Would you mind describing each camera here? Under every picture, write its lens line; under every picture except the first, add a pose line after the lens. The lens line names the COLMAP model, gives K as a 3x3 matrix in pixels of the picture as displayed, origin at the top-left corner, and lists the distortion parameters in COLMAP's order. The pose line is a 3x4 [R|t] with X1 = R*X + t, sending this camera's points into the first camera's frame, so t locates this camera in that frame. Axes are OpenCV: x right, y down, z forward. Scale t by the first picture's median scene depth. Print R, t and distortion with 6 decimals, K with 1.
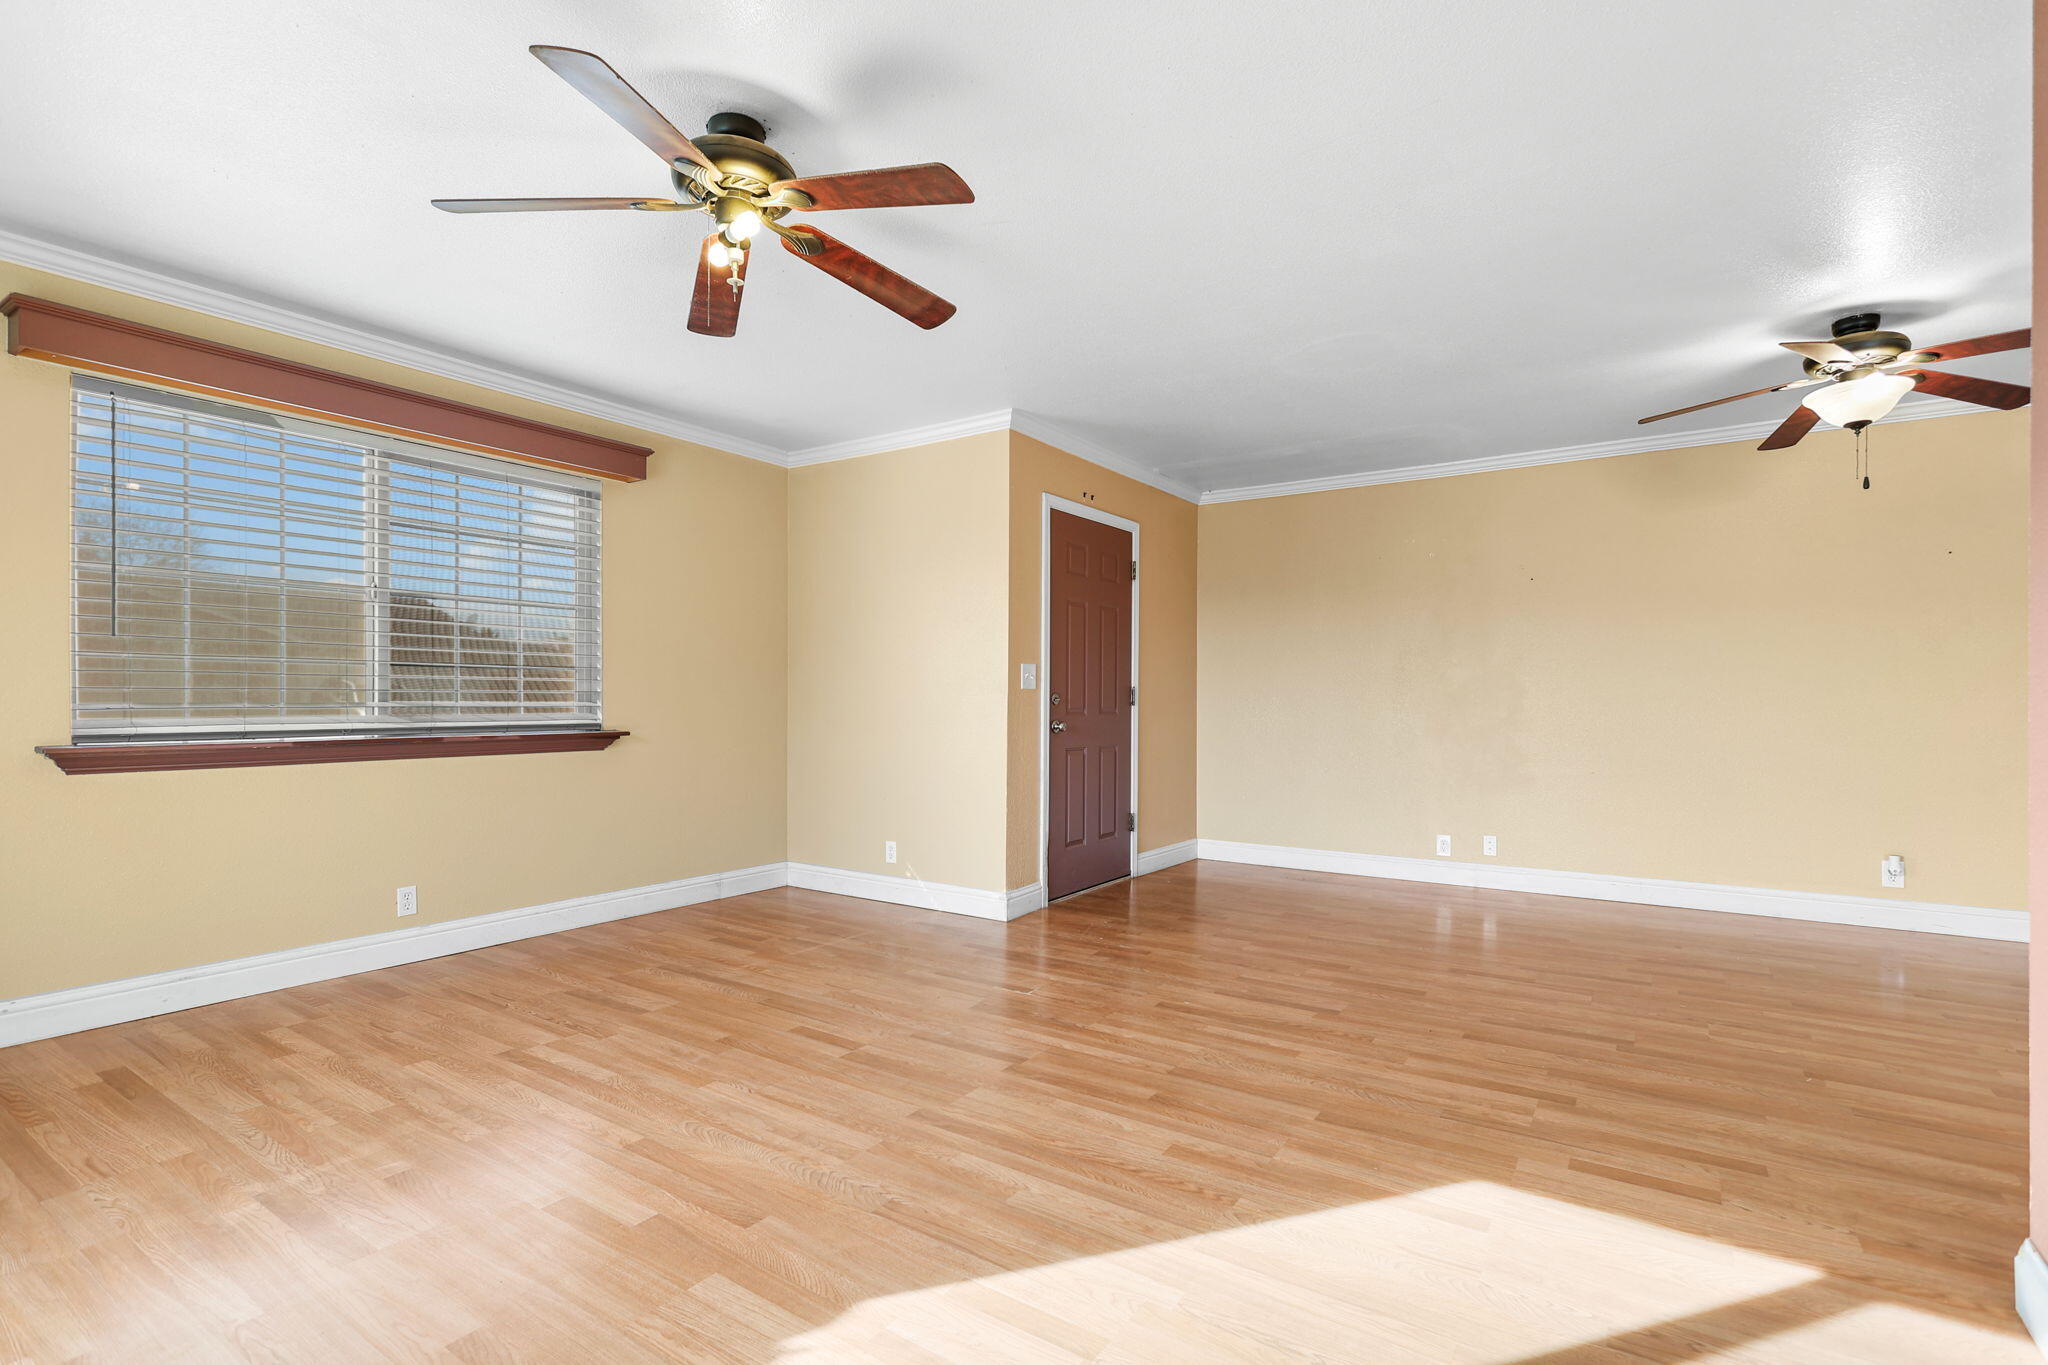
lens RADIAL K [[968.5, 0, 1024.0], [0, 968.5, 682.5], [0, 0, 1]] dist [0.000413, -0.000074]
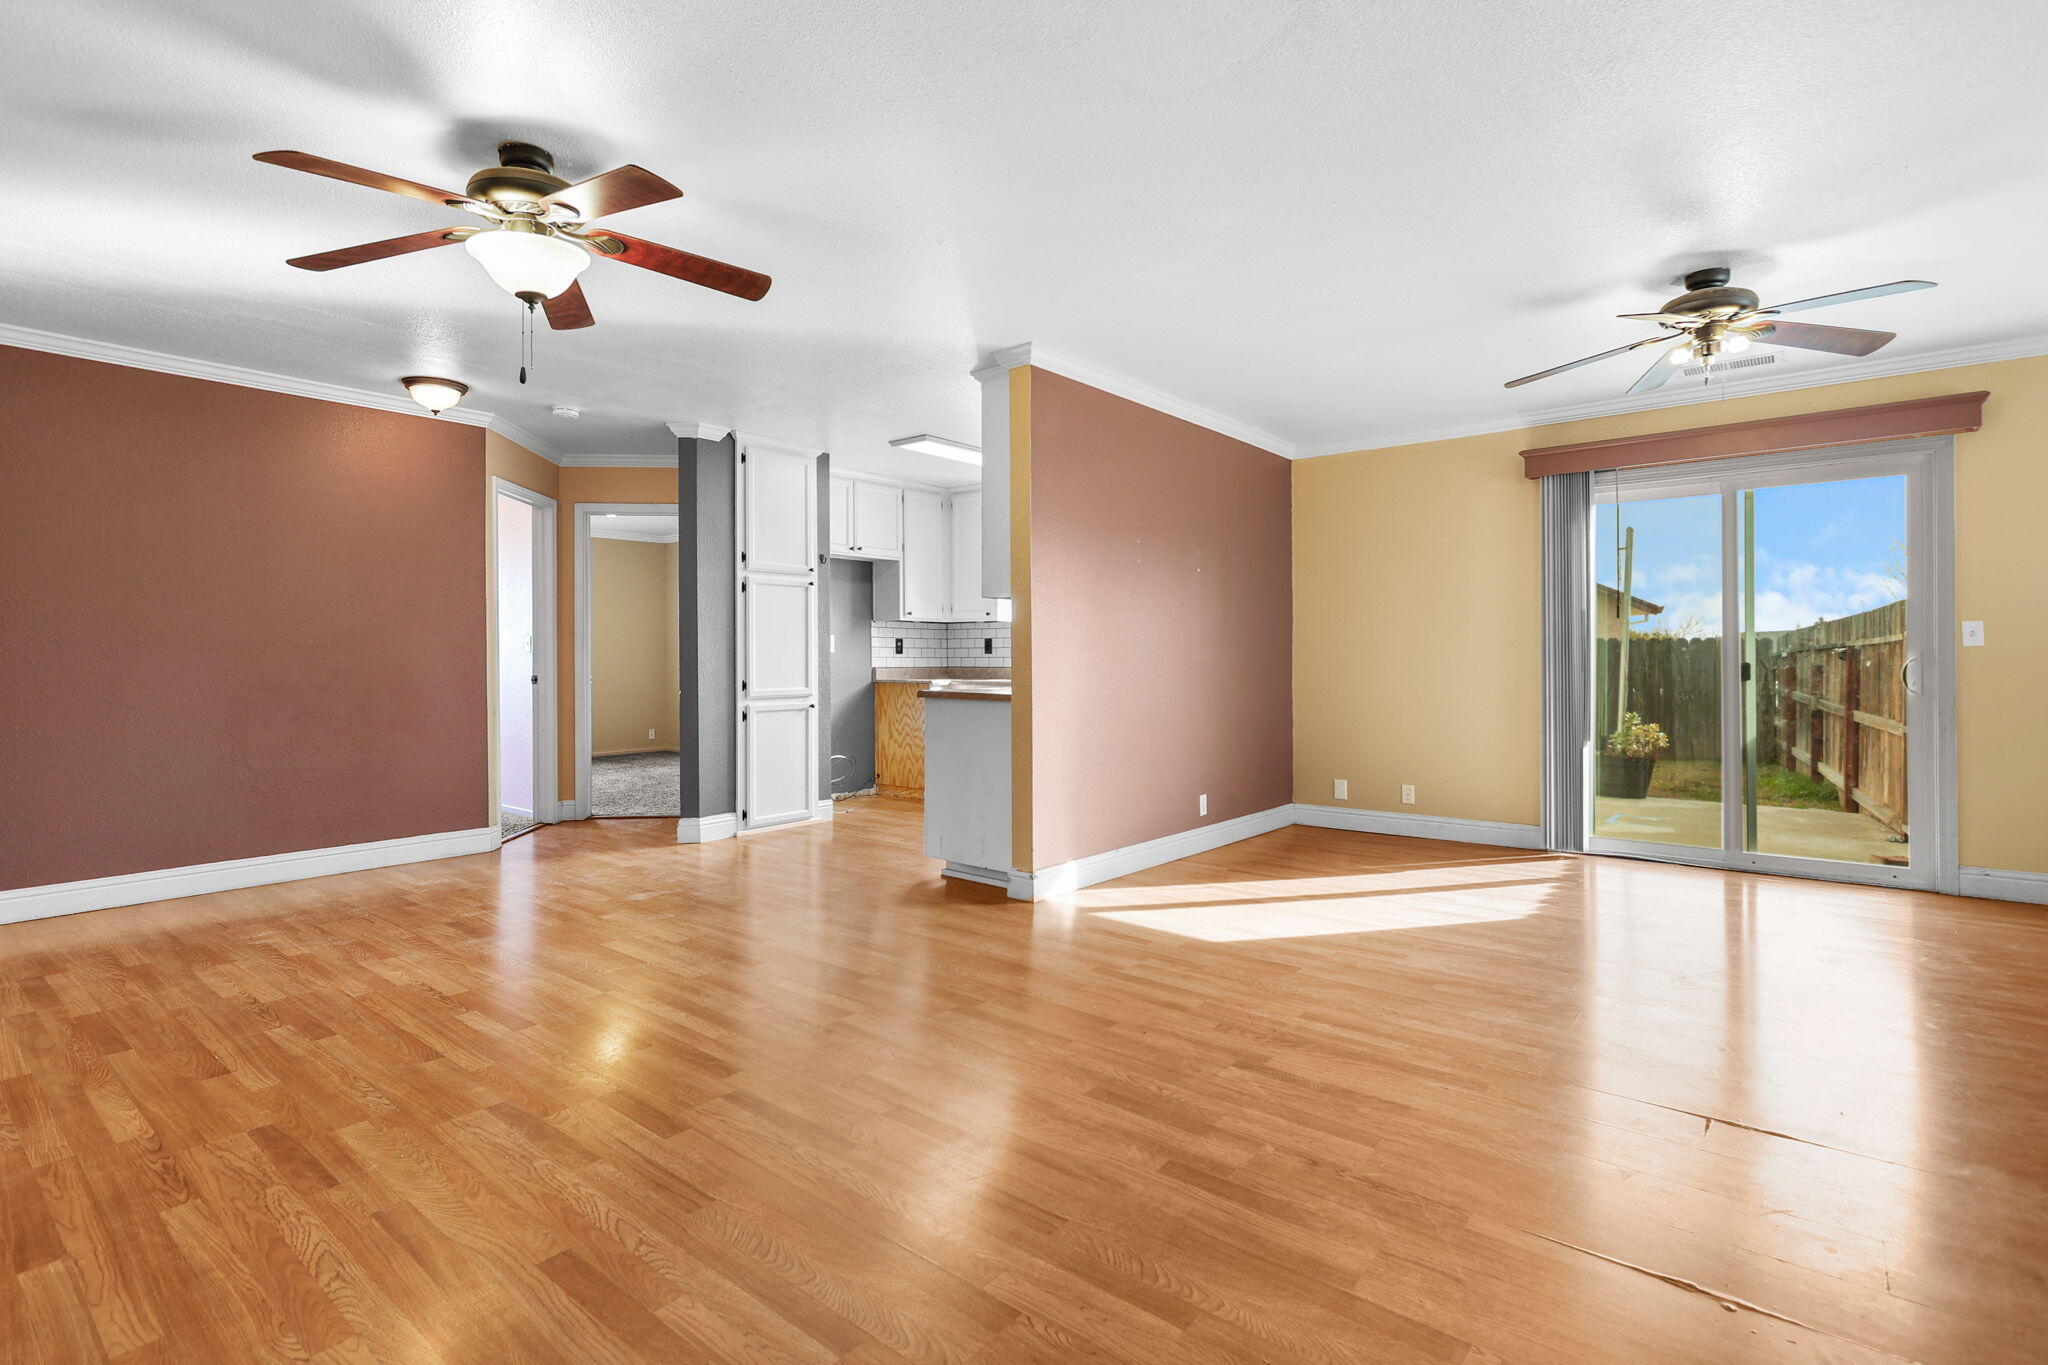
lens RADIAL K [[968.5, 0, 1024.0], [0, 968.5, 682.5], [0, 0, 1]] dist [0.000413, -0.000074]
pose [[-0.995809, -0.004099, 0.091365, 0.468355], [-0.004024, 0.999991, 0.001008, 0.042808], [-0.091369, 0.000636, -0.995817, 1.973994]]
